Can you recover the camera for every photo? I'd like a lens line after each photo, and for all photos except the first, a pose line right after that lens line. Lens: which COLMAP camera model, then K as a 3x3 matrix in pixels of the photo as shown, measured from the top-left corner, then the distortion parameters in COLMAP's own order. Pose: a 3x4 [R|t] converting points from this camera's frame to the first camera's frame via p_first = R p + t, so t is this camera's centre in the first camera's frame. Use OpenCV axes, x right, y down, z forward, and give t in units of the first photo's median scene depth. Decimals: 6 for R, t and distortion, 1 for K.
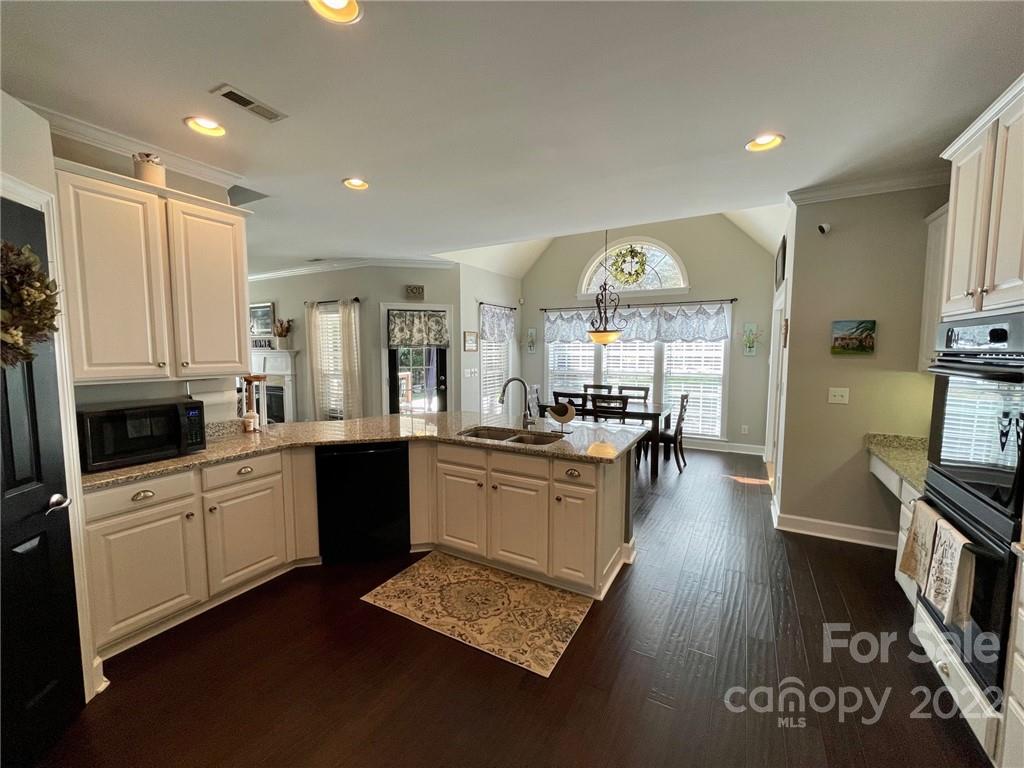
lens RADIAL K [[413.6, 0, 511.3], [0, 413.6, 383.5], [0, 0, 1]] dist [-0.006299, 0.000582]
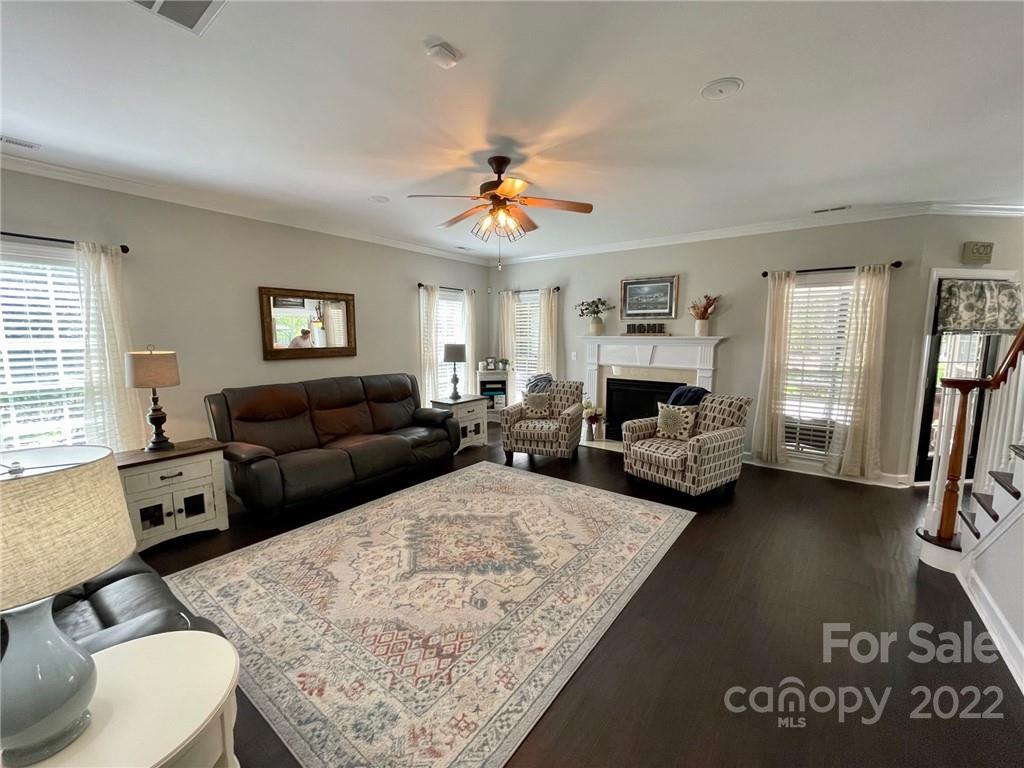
lens RADIAL K [[413.6, 0, 511.8], [0, 413.6, 383.0], [0, 0, 1]] dist [-0.006299, 0.000582]
pose [[0.991117, 0.014727, -0.132172, -0.837990], [-0.011269, 0.999575, 0.026869, -0.014231], [0.132512, -0.025141, 0.990863, 0.208456]]
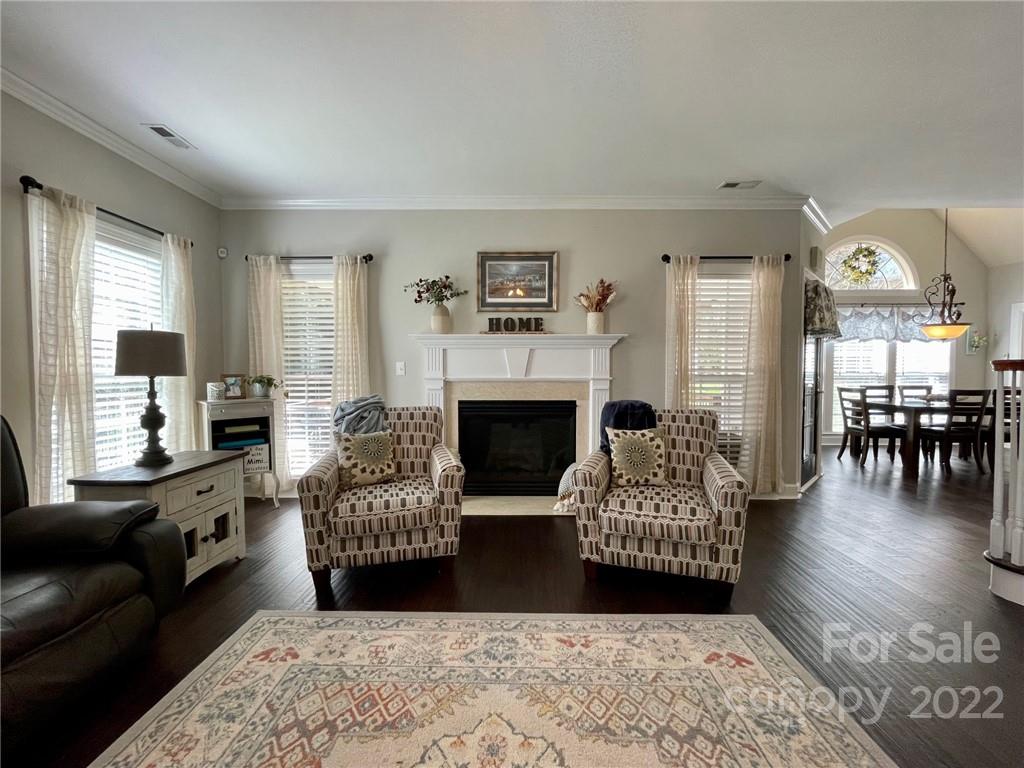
lens RADIAL K [[413.6, 0, 512.2], [0, 413.6, 383.3], [0, 0, 1]] dist [-0.006299, 0.000582]
pose [[0.876685, -0.018055, 0.480726, -0.971267], [0.045706, 0.997901, -0.045873, 0.003477], [-0.478888, 0.062188, 0.875670, 0.595867]]
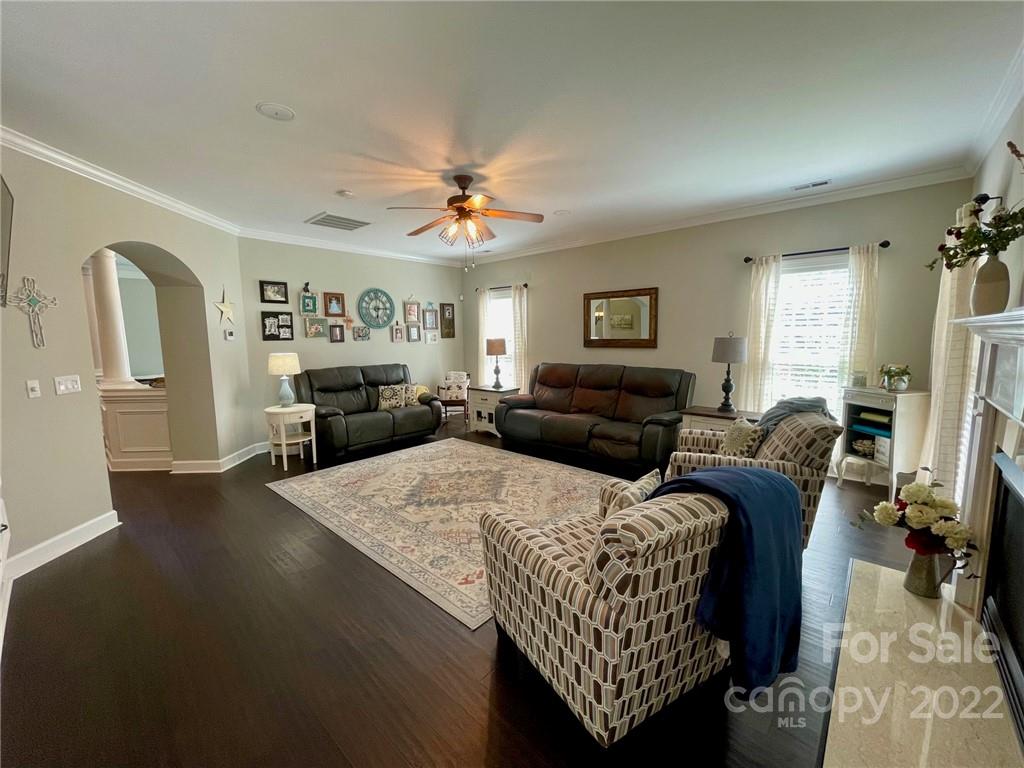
lens RADIAL K [[413.6, 0, 511.9], [0, 413.6, 385.2], [0, 0, 1]] dist [-0.006299, 0.000582]
pose [[-0.215956, 0.120615, -0.968925, -0.375754], [-0.075705, 0.987285, 0.139774, -0.062292], [0.973464, 0.103538, -0.204079, 0.870288]]
